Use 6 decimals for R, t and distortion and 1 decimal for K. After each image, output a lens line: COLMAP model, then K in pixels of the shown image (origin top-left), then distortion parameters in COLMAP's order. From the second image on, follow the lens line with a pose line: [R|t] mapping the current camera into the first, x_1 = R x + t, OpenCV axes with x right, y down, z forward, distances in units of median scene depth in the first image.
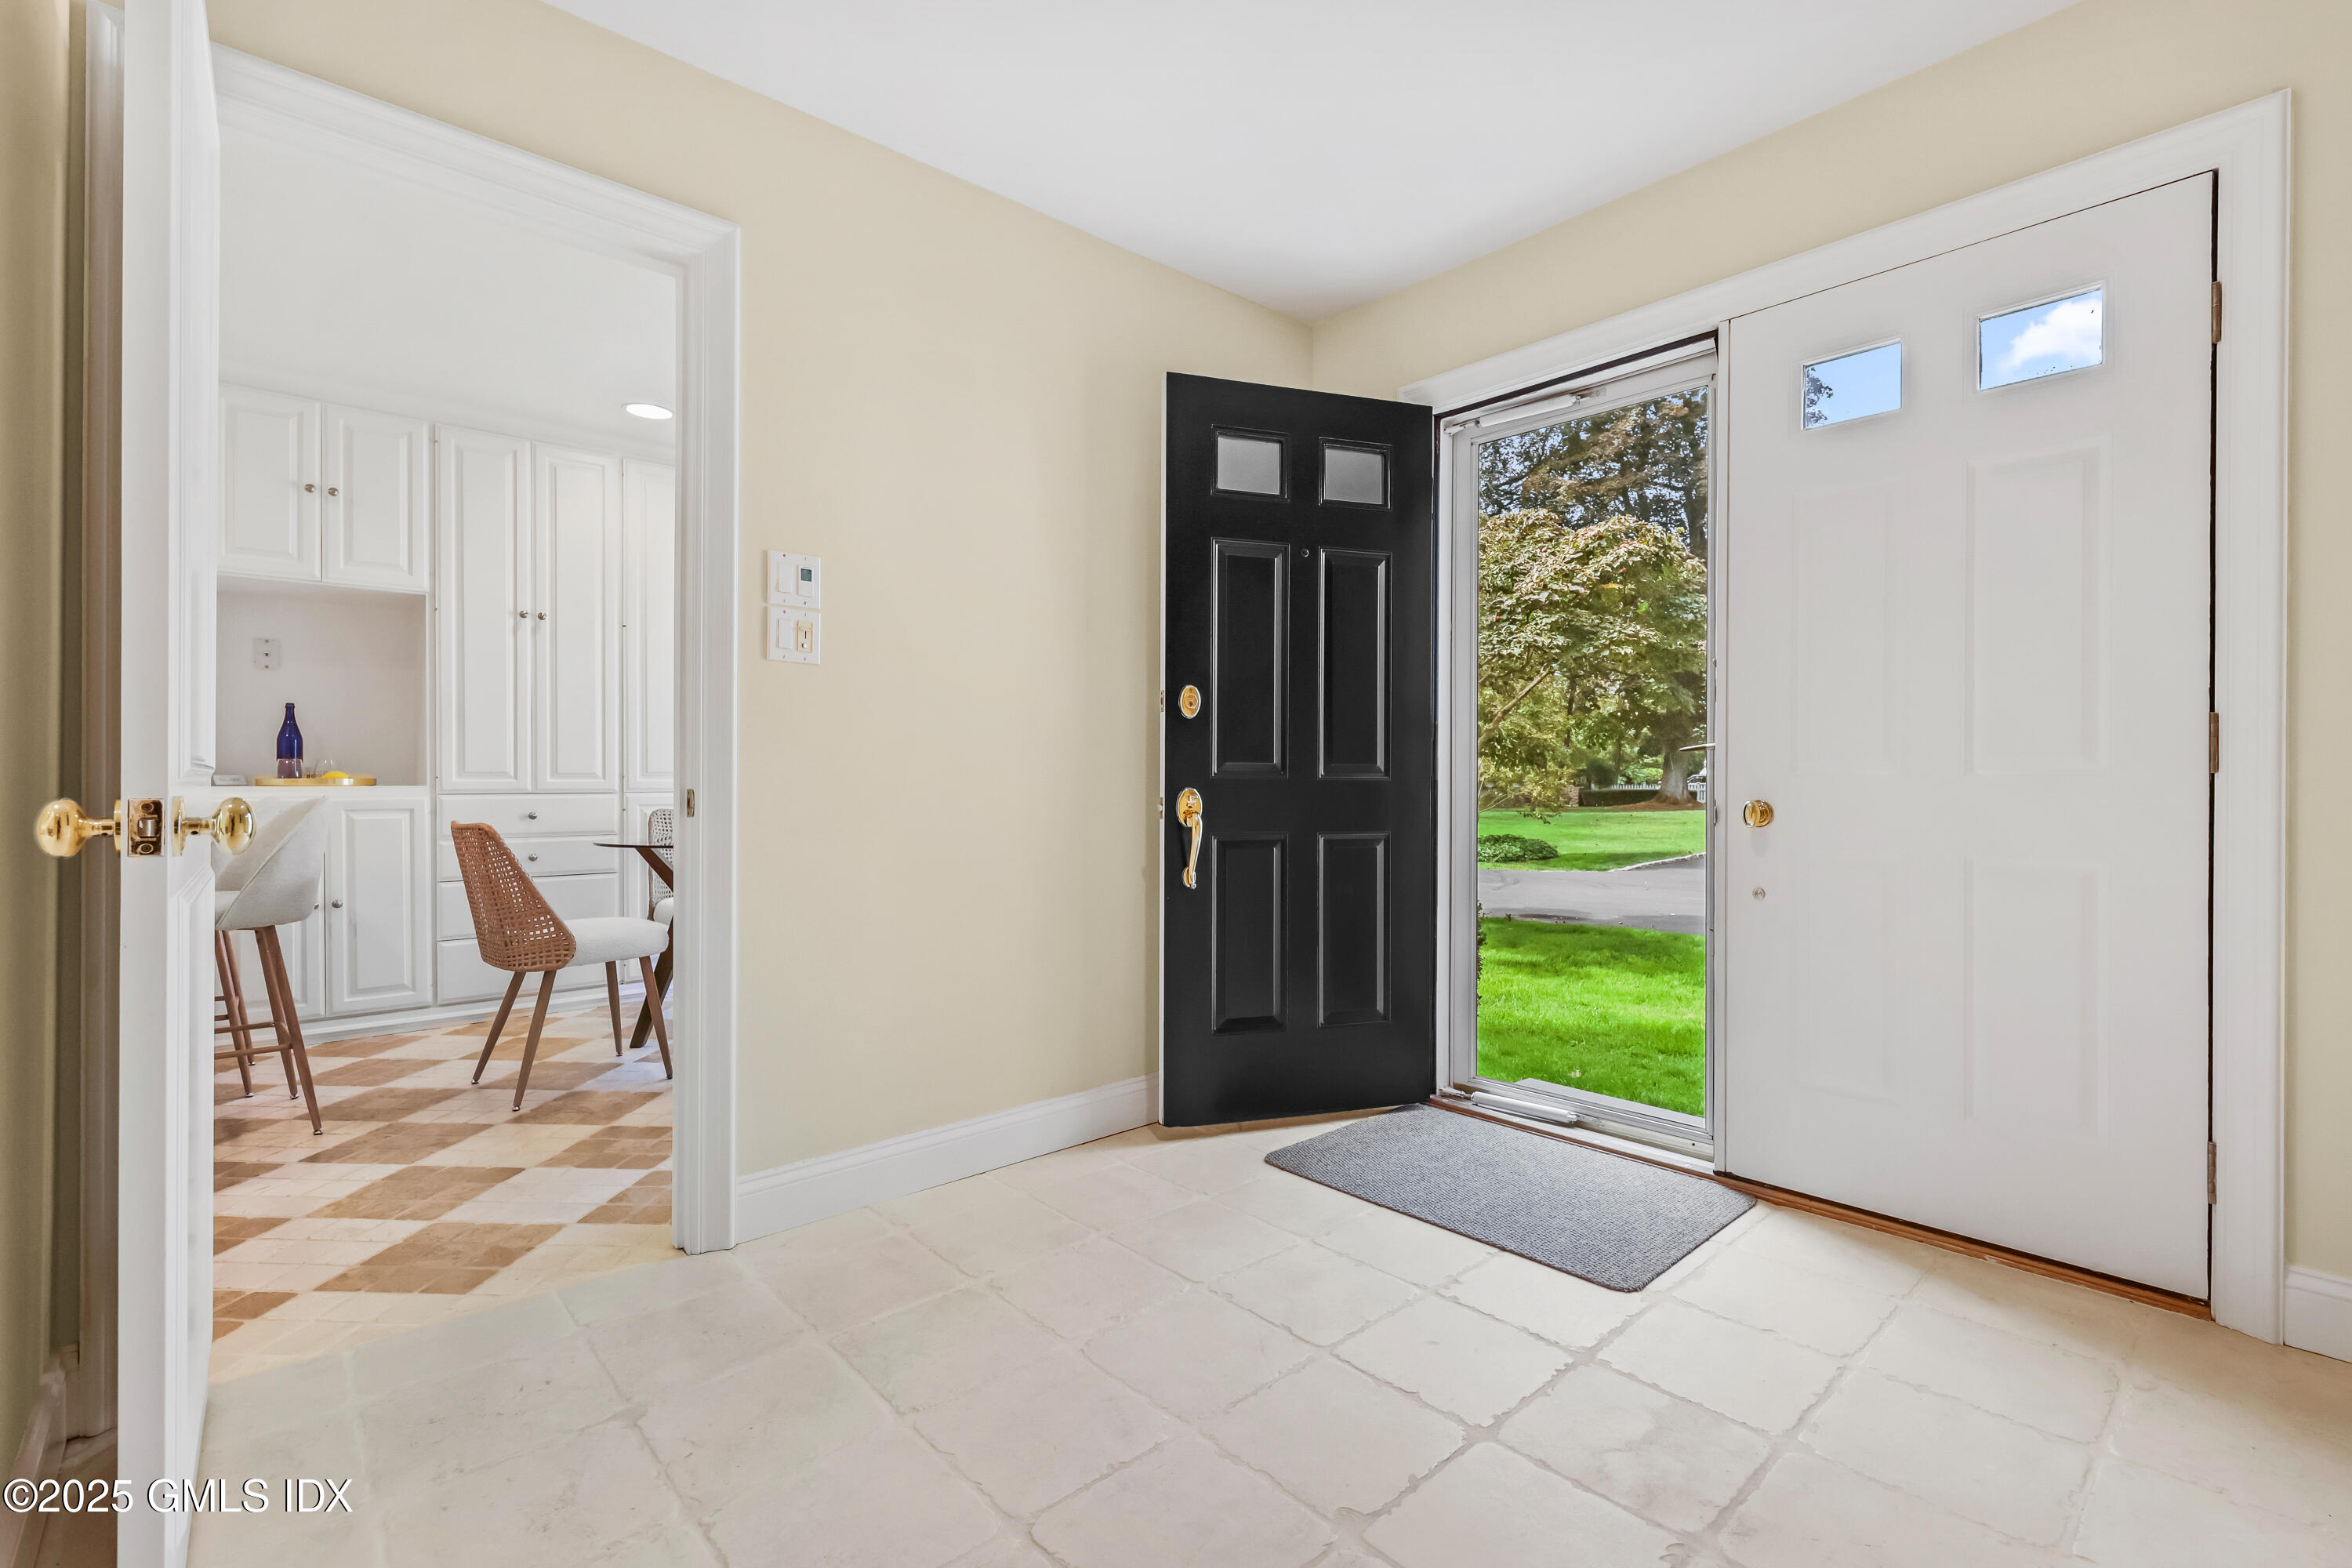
lens RADIAL K [[1065.4, 0, 1188.1], [0, 1065.4, 777.4], [0, 0, 1]] dist [-0.002402, -0.000313]
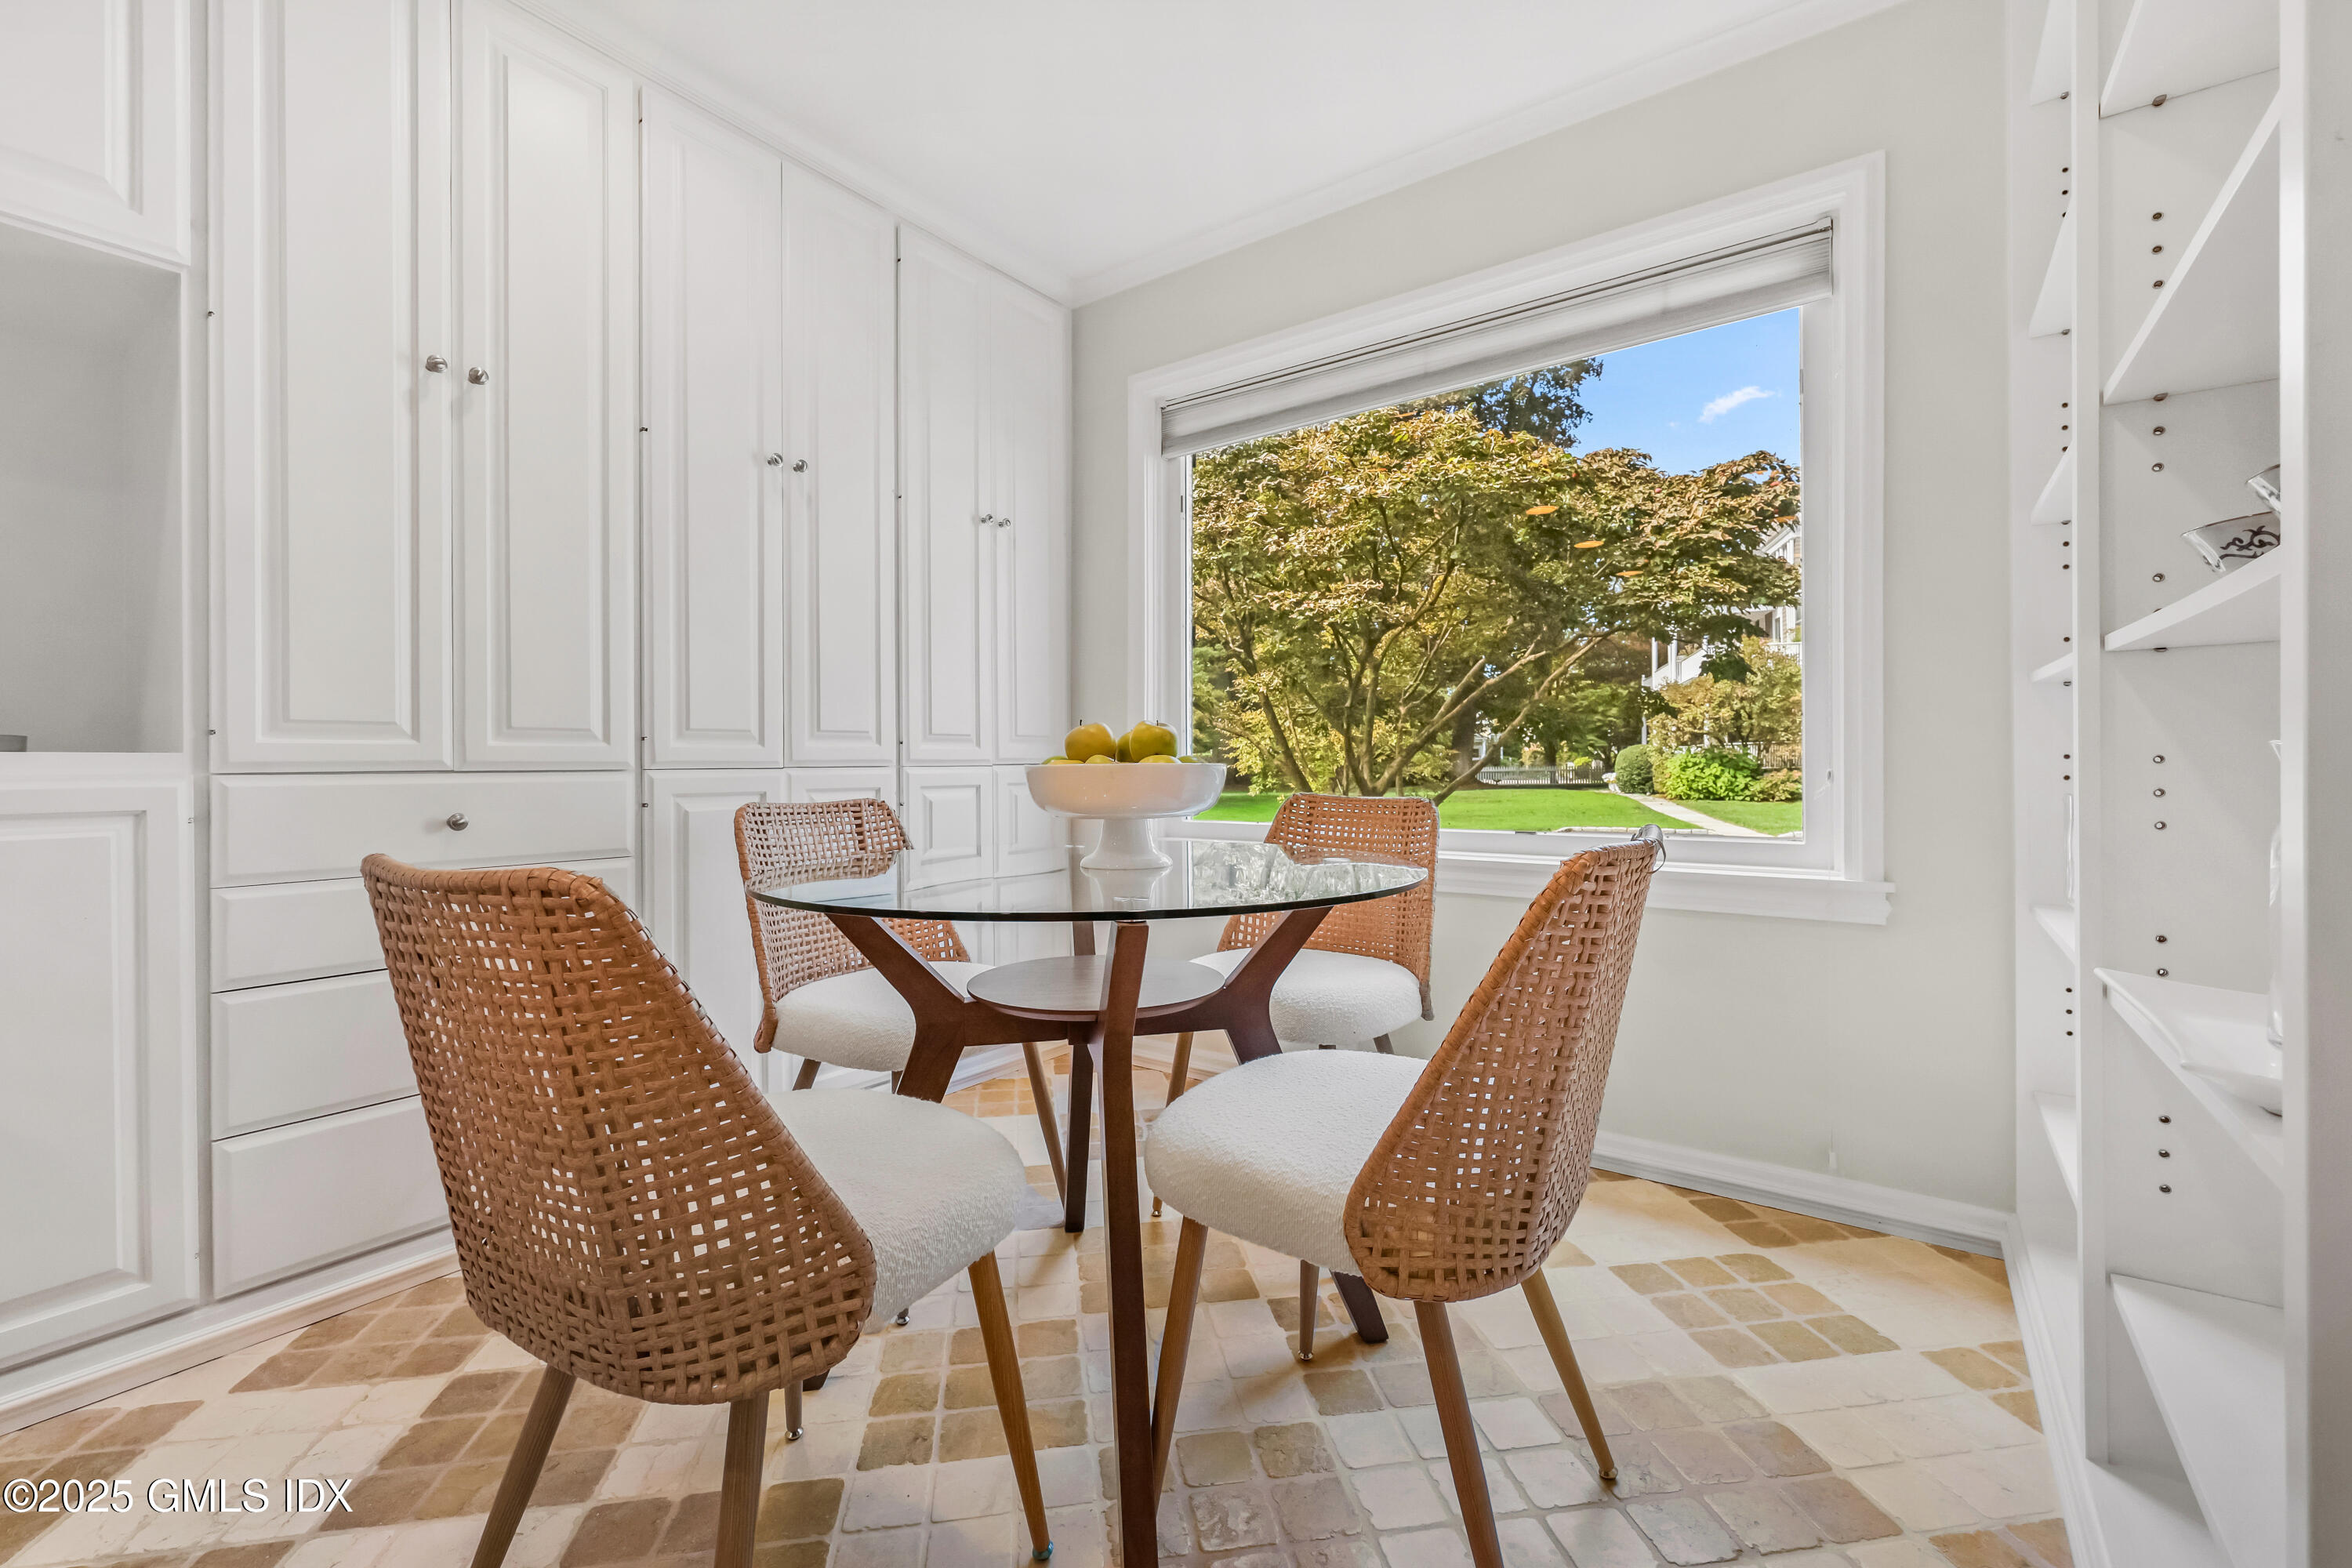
lens RADIAL K [[997.9, 0, 1162.1], [0, 997.9, 757.2], [0, 0, 1]] dist [0.002651, 0.000383]
pose [[0.983754, -0.003494, 0.179489, -0.405873], [0.004356, 0.999981, -0.004414, 0.012237], [-0.179470, 0.005124, 0.983750, 0.543415]]
